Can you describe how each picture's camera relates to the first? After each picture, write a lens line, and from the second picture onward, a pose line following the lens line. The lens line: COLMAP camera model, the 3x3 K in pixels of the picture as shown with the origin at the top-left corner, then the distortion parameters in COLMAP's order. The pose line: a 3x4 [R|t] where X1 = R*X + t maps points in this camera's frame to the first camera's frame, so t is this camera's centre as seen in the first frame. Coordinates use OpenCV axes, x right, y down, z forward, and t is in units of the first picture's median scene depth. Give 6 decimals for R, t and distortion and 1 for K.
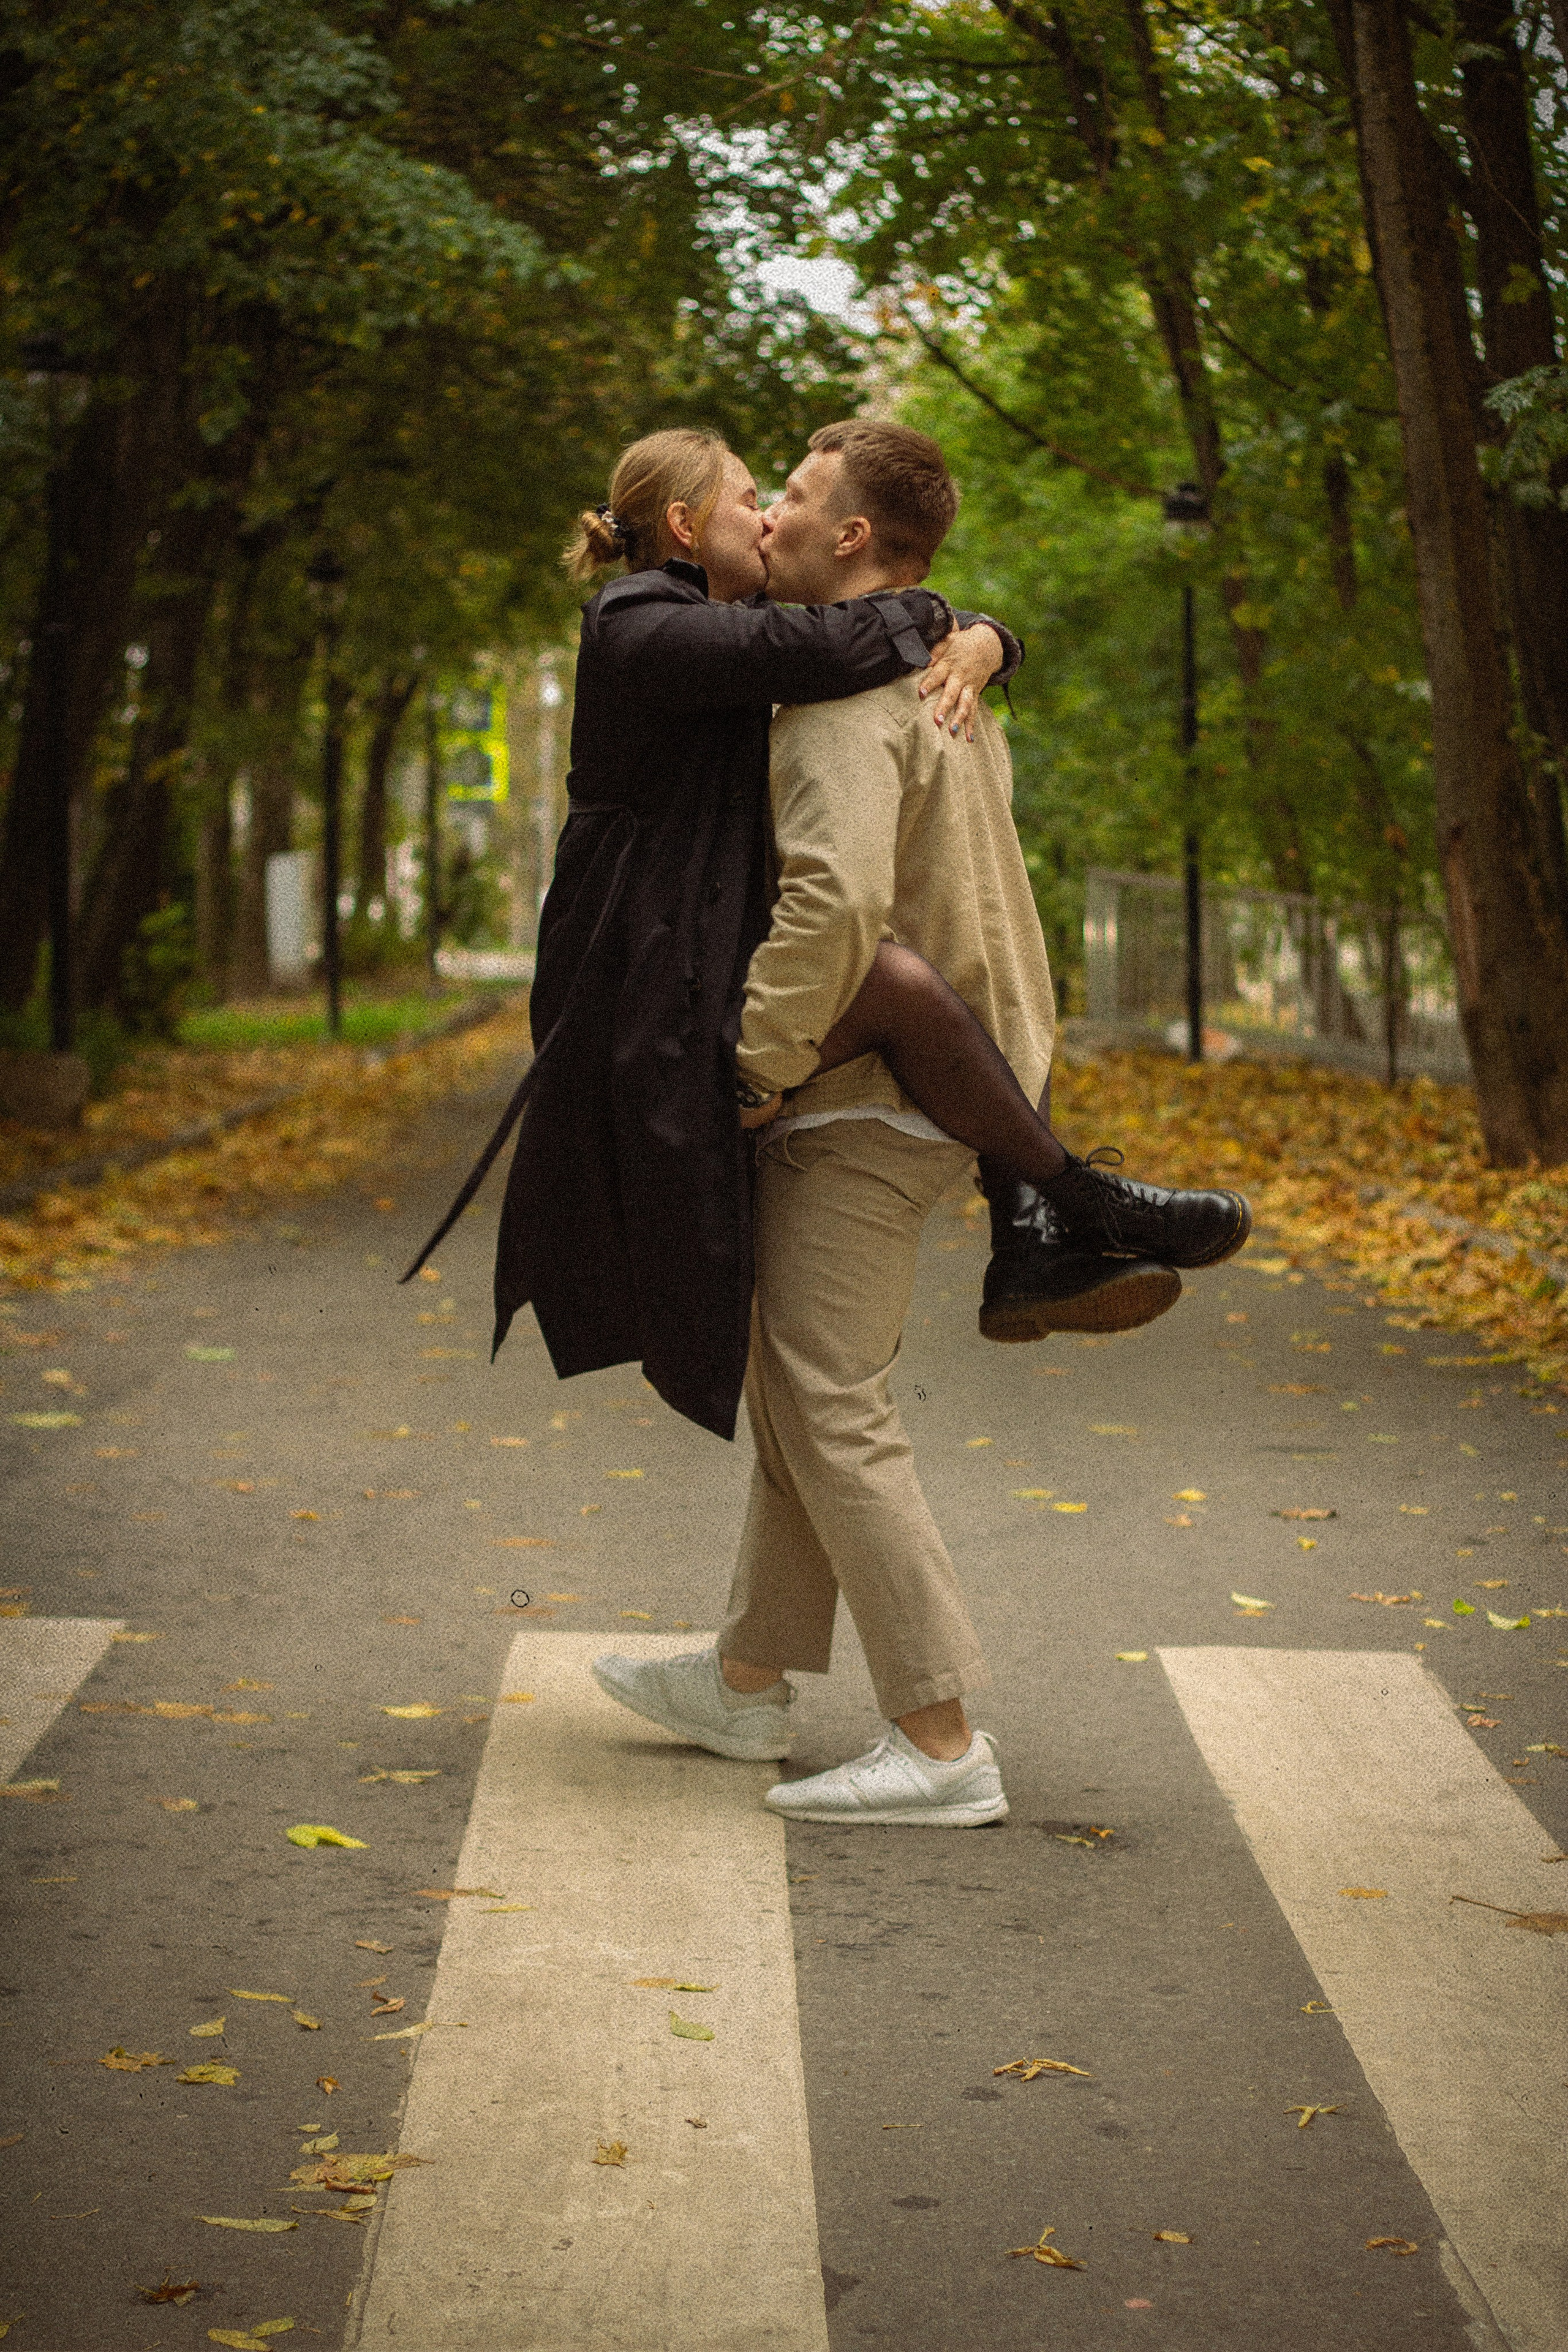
lens RADIAL K [[5945.0, 0, 782.9], [0, 5945.0, 1193.4], [0, 0, 1]] dist [-0.017607, 0.000000]
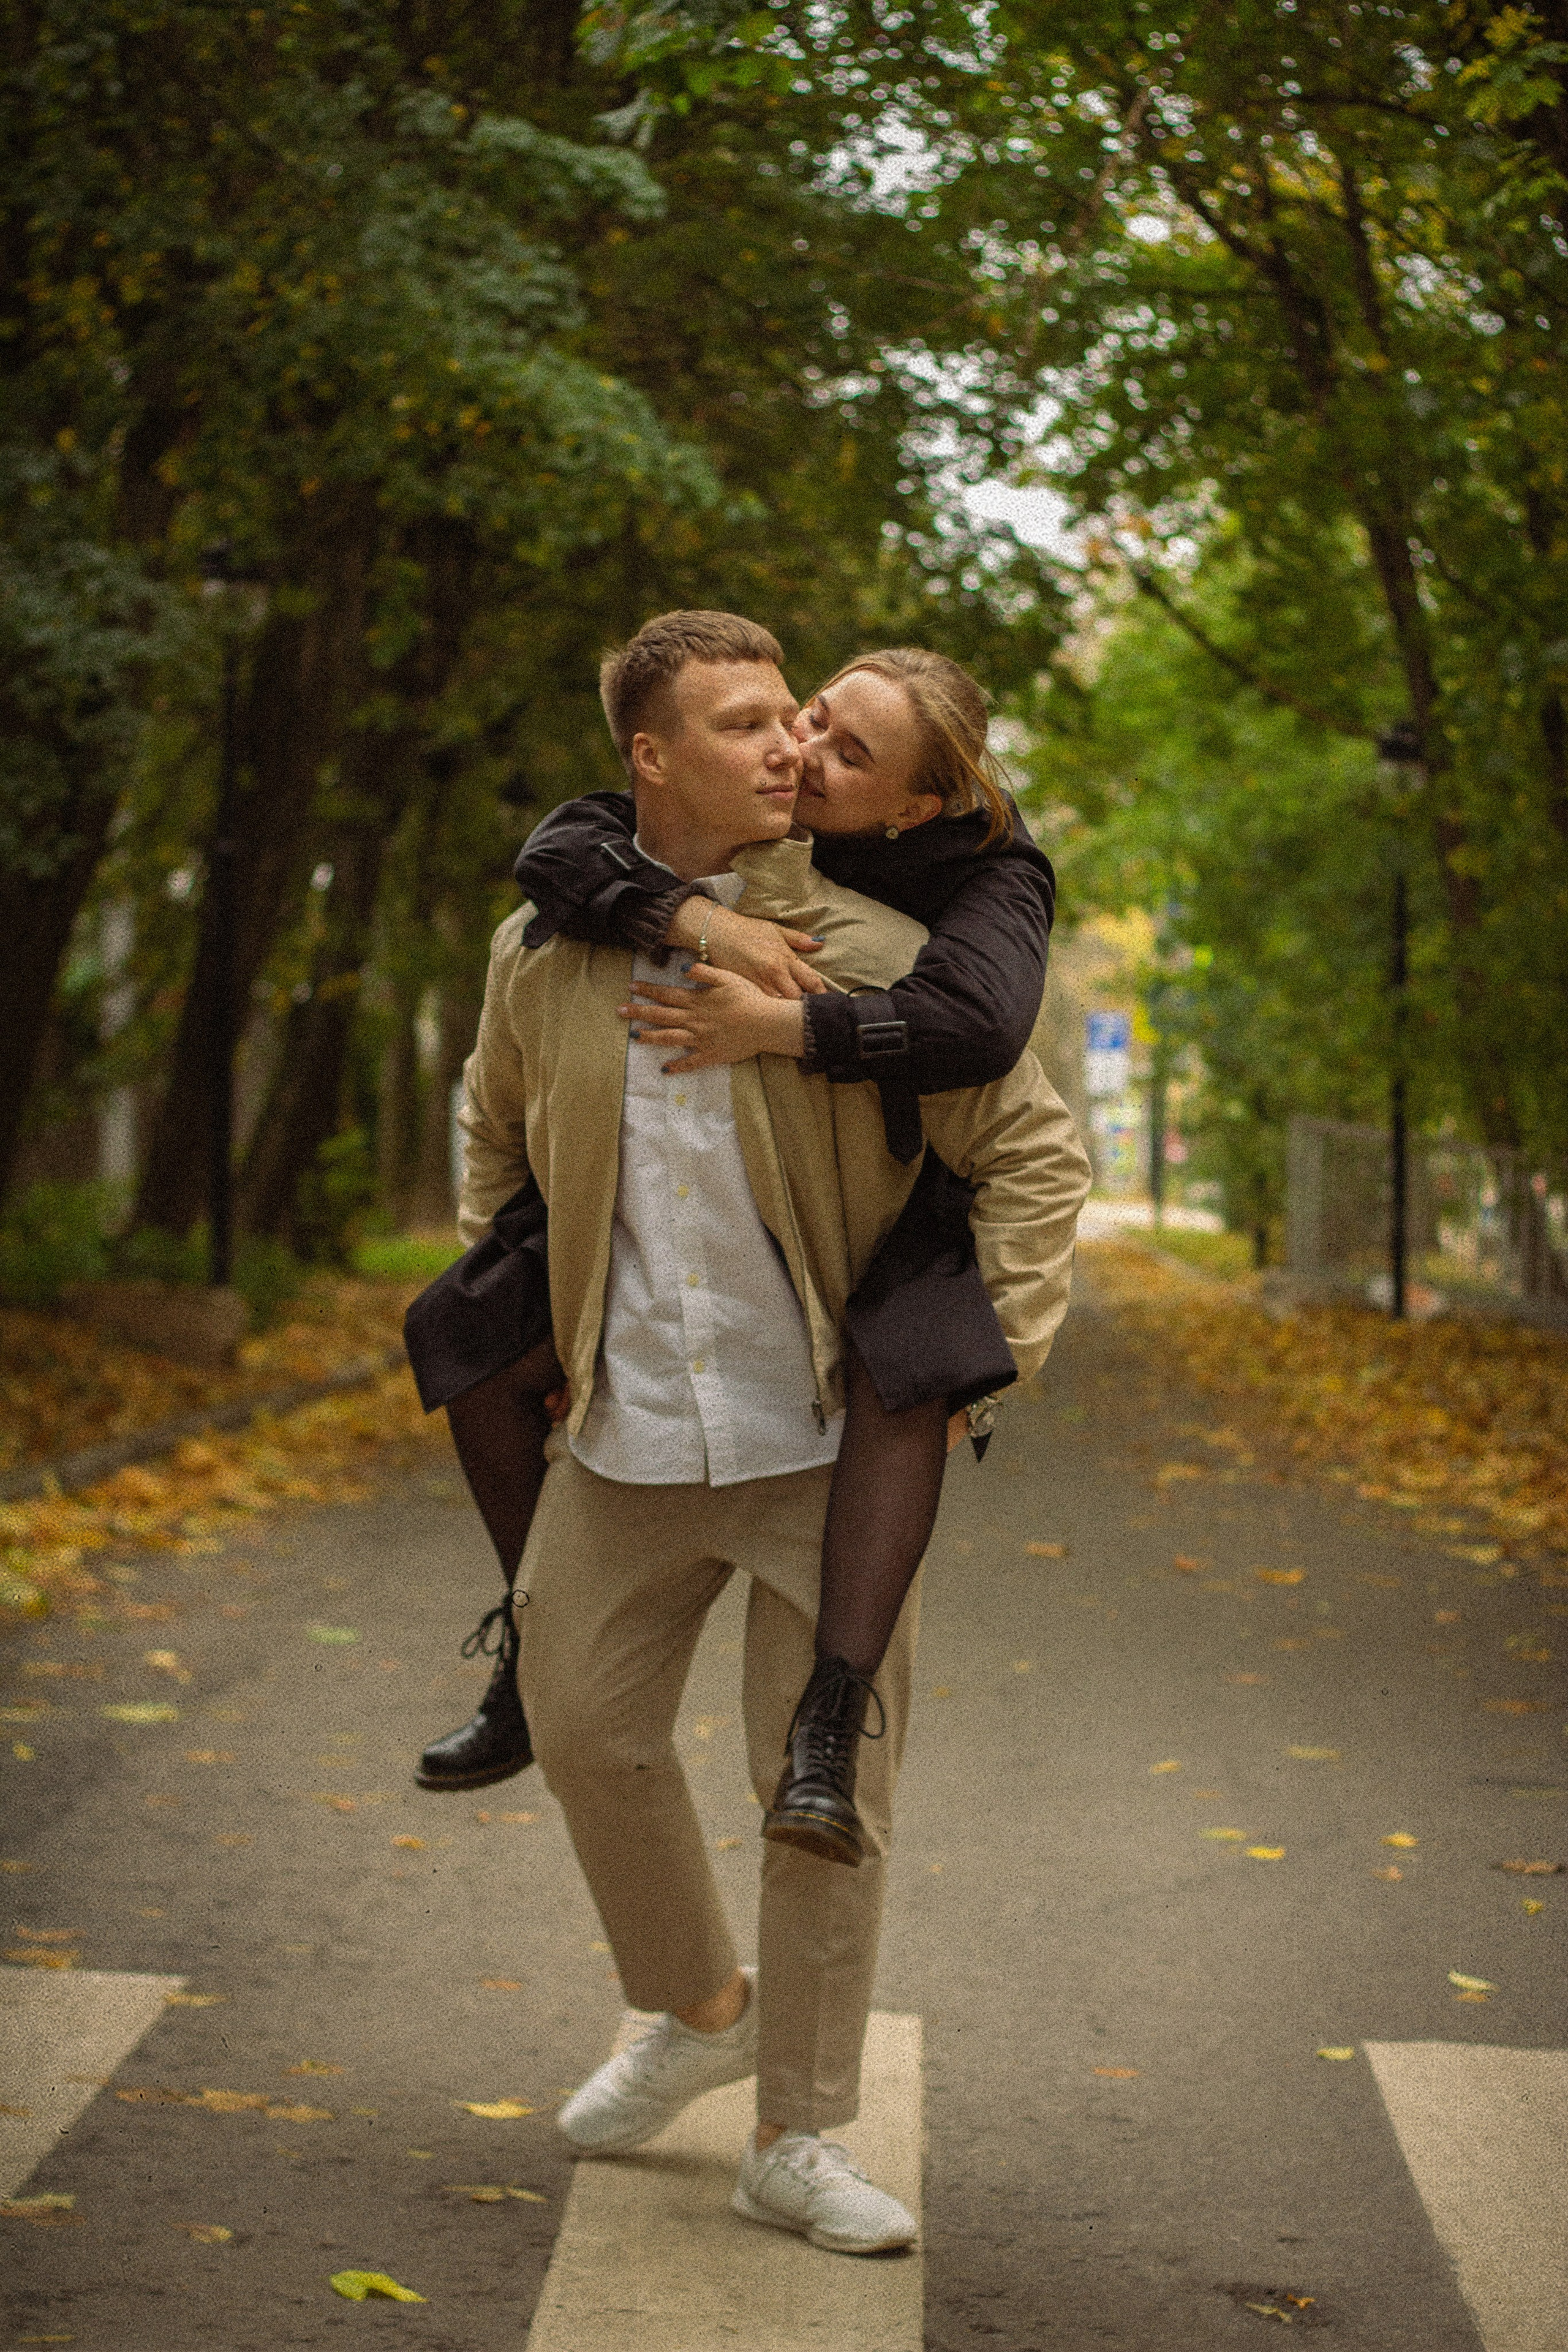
lens RADIAL K [[5945.0, 0, 772.7], [0, 5945.0, 1167.2], [0, 0, 1]] dist [-0.017607, 0.000000]
pose [[0.999109, 0.023693, -0.034921, 0.000957], [-0.025177, 0.998770, -0.042705, -0.003152], [0.033866, 0.043546, 0.998477, 0.031450]]
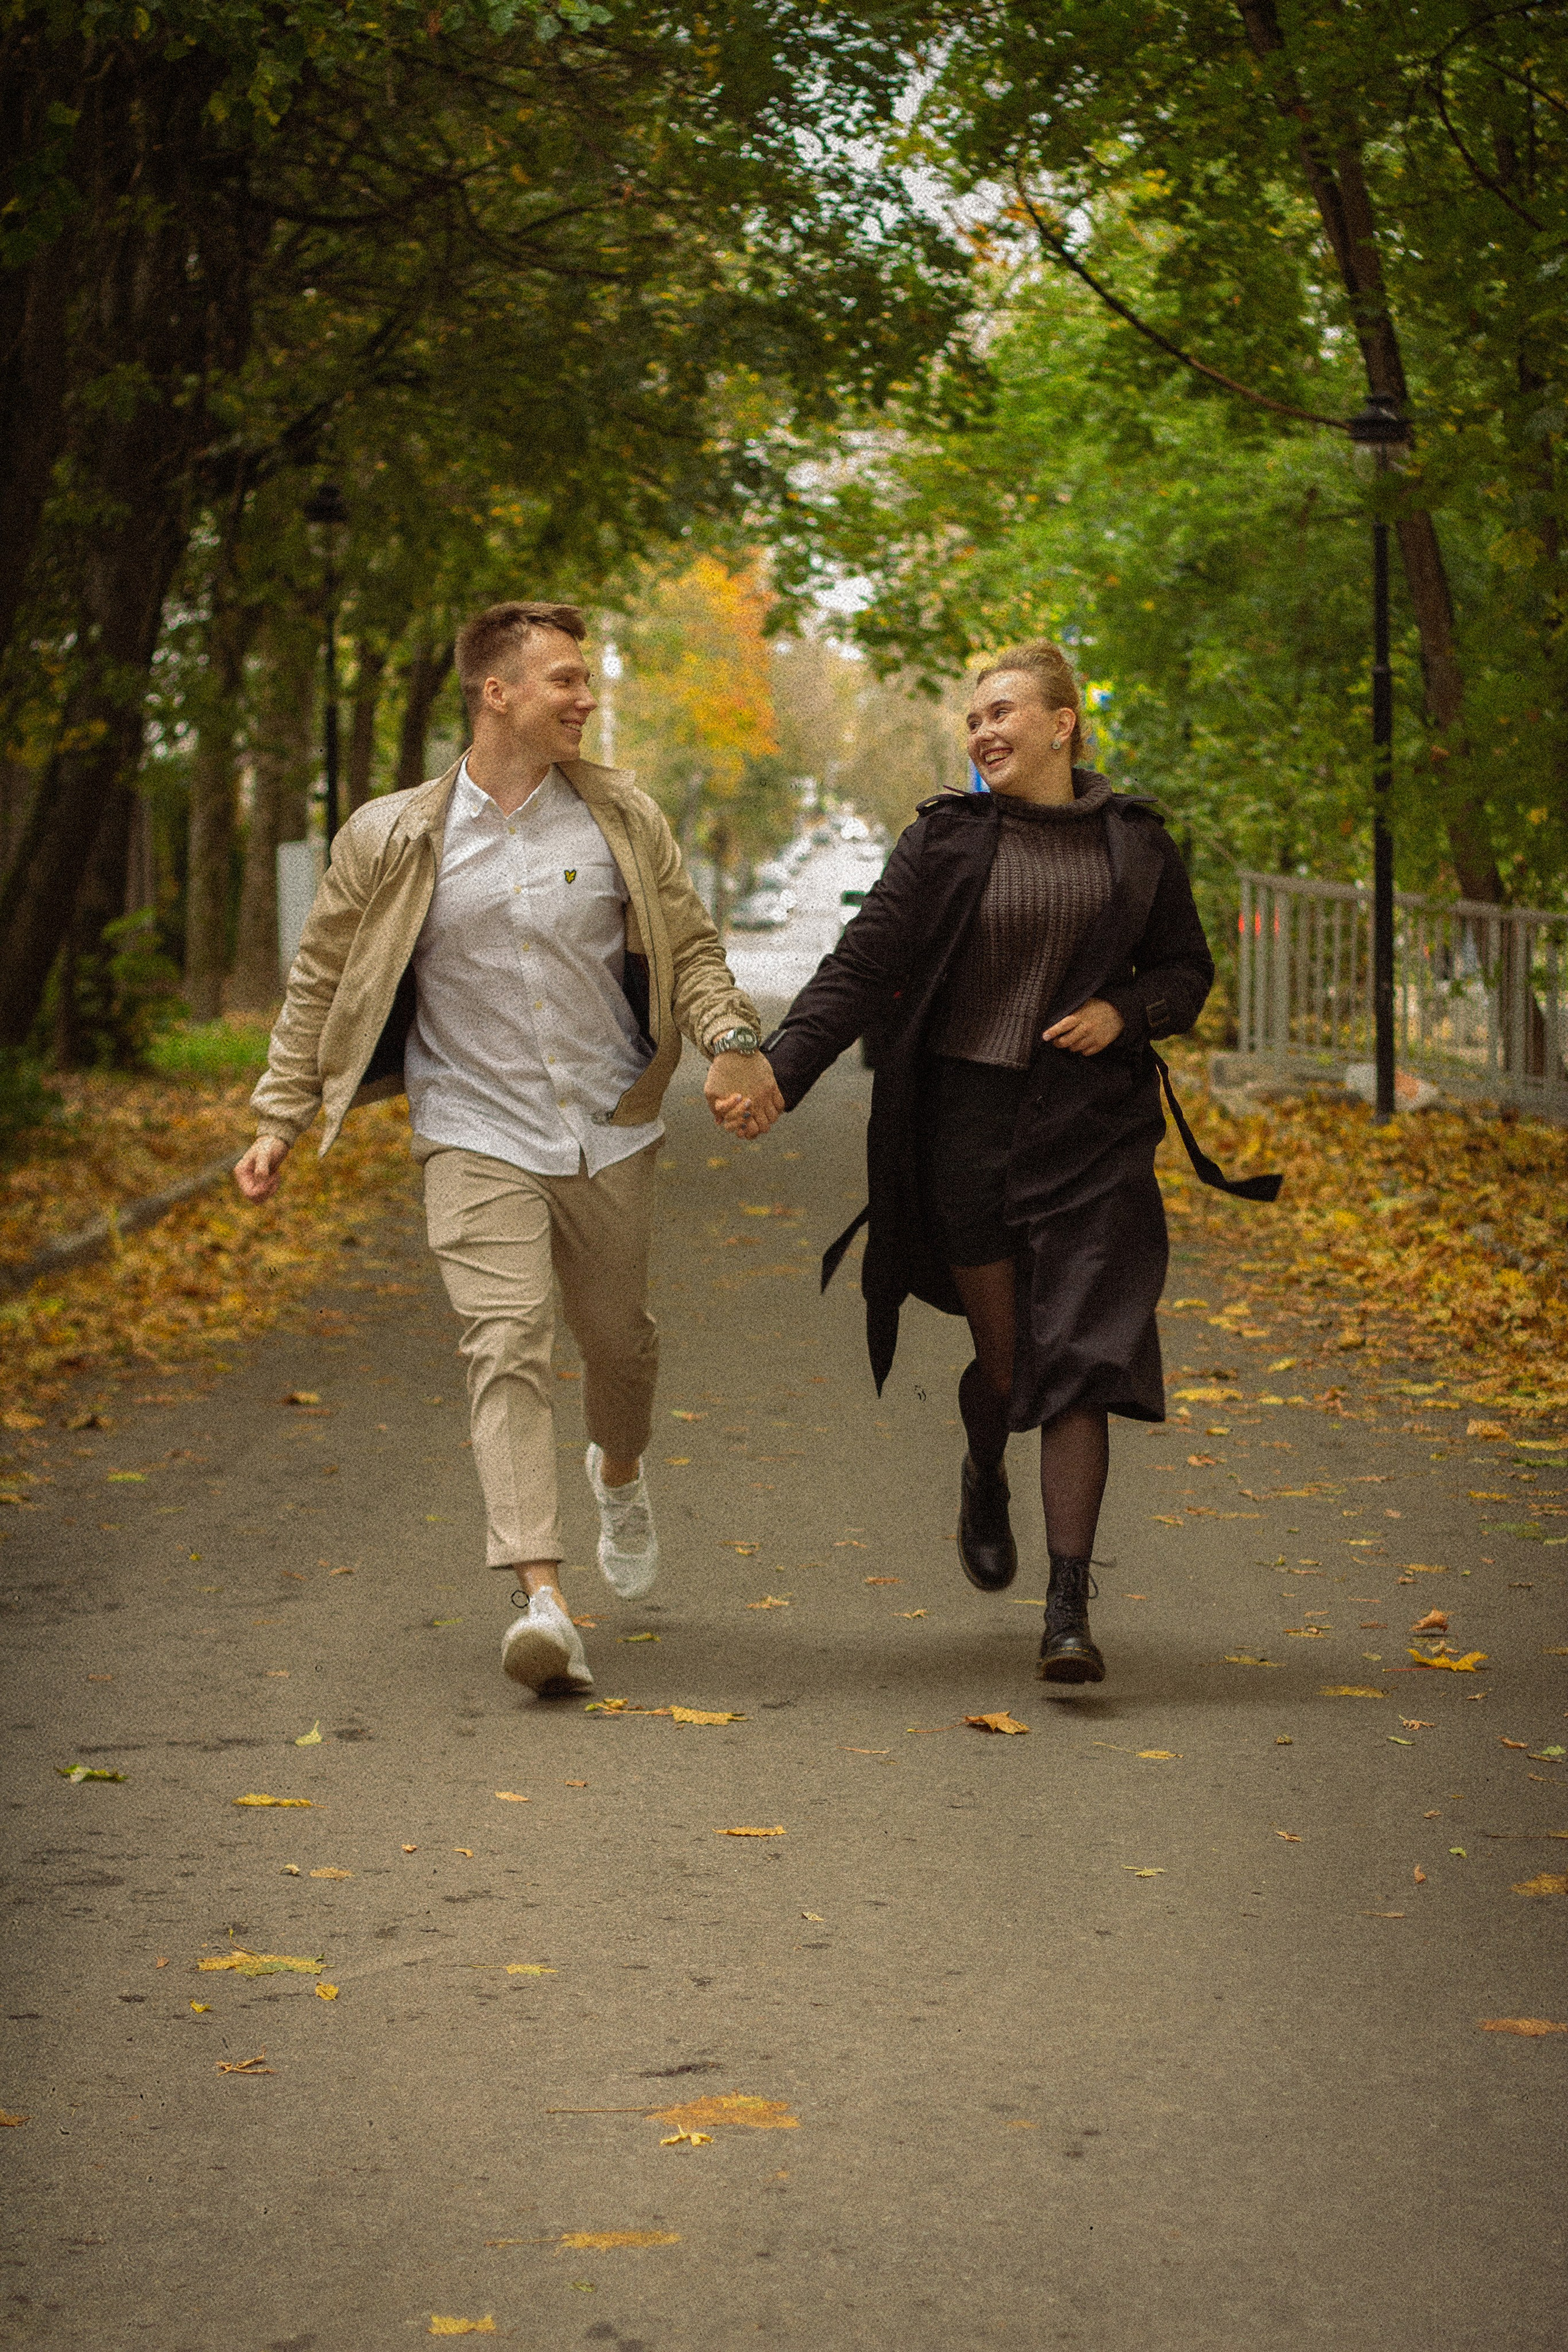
lens RADIAL K [[5945.0, 0, 782.8], [0, 5945.0, 1171.4], [0, 0, 1]] dist [-0.017607, 0.000000]
pose [[0.999915, 0.006711, -0.011174, -0.003271], [-0.006708, 0.999977, 0.000304, -0.014569], [0.011176, -0.000229, 0.999938, 0.199161]]
